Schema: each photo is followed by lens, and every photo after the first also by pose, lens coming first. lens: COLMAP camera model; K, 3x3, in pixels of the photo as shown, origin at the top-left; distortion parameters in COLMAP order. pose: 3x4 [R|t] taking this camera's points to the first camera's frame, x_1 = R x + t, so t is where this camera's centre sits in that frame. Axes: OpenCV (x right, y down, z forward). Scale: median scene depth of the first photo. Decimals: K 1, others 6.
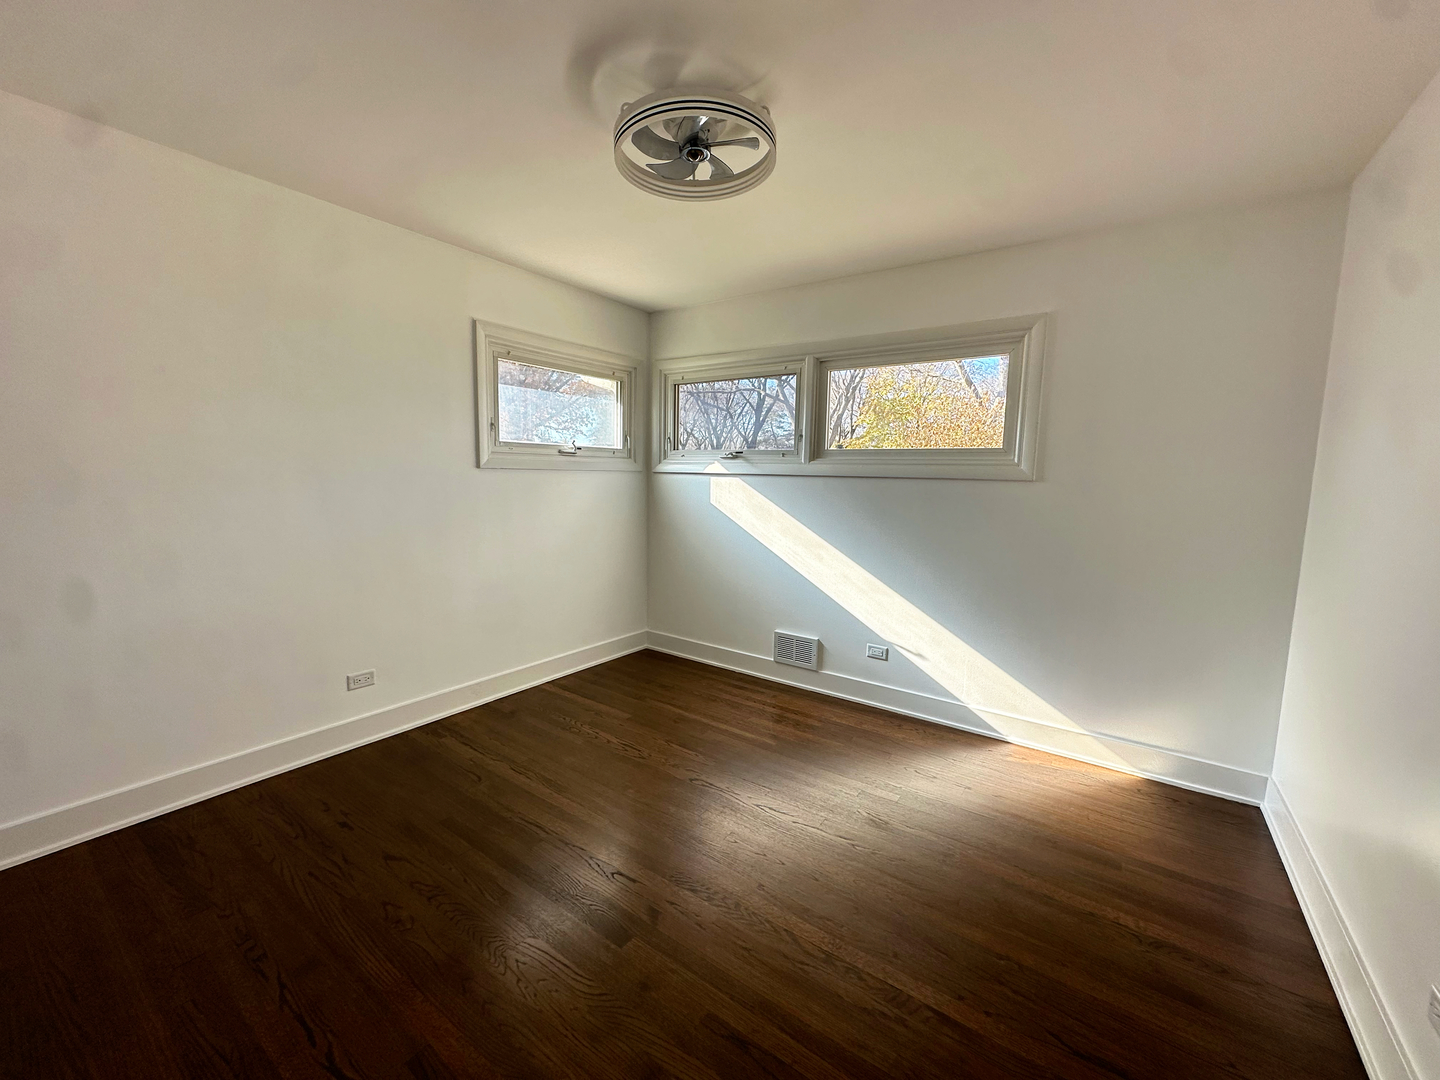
lens RADIAL K [[575.2, 0, 720.0], [0, 575.2, 540.0], [0, 0, 1]] dist [0.000000, -0.000056]
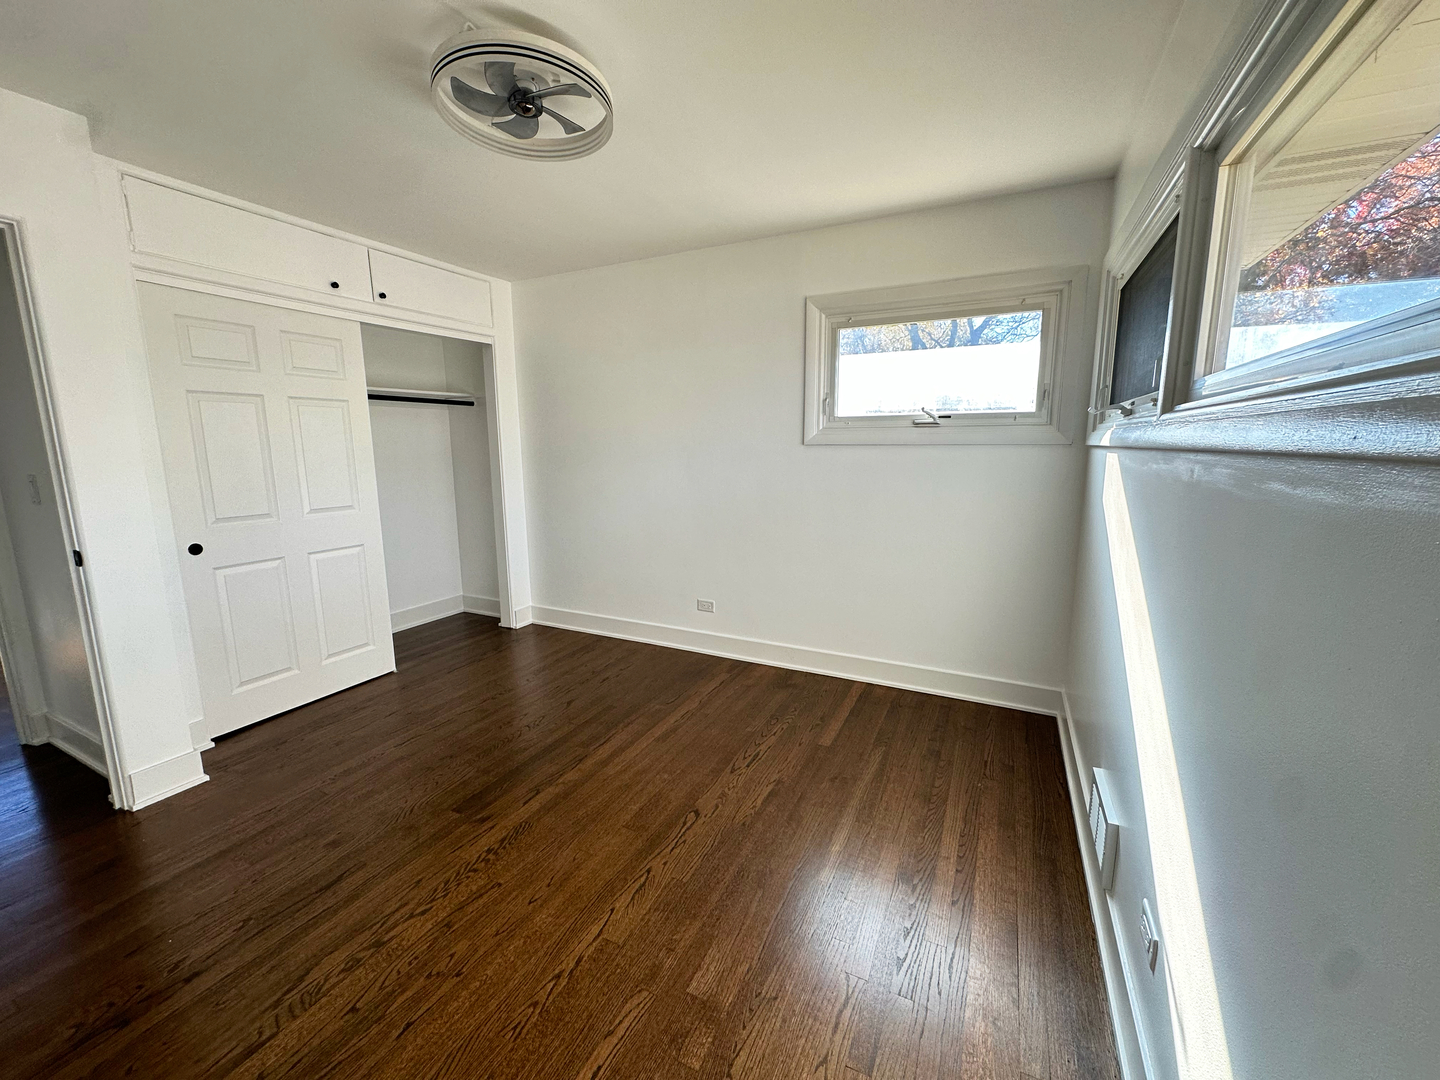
lens RADIAL K [[575.2, 0, 720.0], [0, 575.2, 540.0], [0, 0, 1]] dist [0.000000, -0.000056]
pose [[0.155022, 0.142683, -0.977553, 0.560574], [-0.108278, 0.986008, 0.126746, -0.068405], [0.981959, 0.086199, 0.168302, 0.661653]]
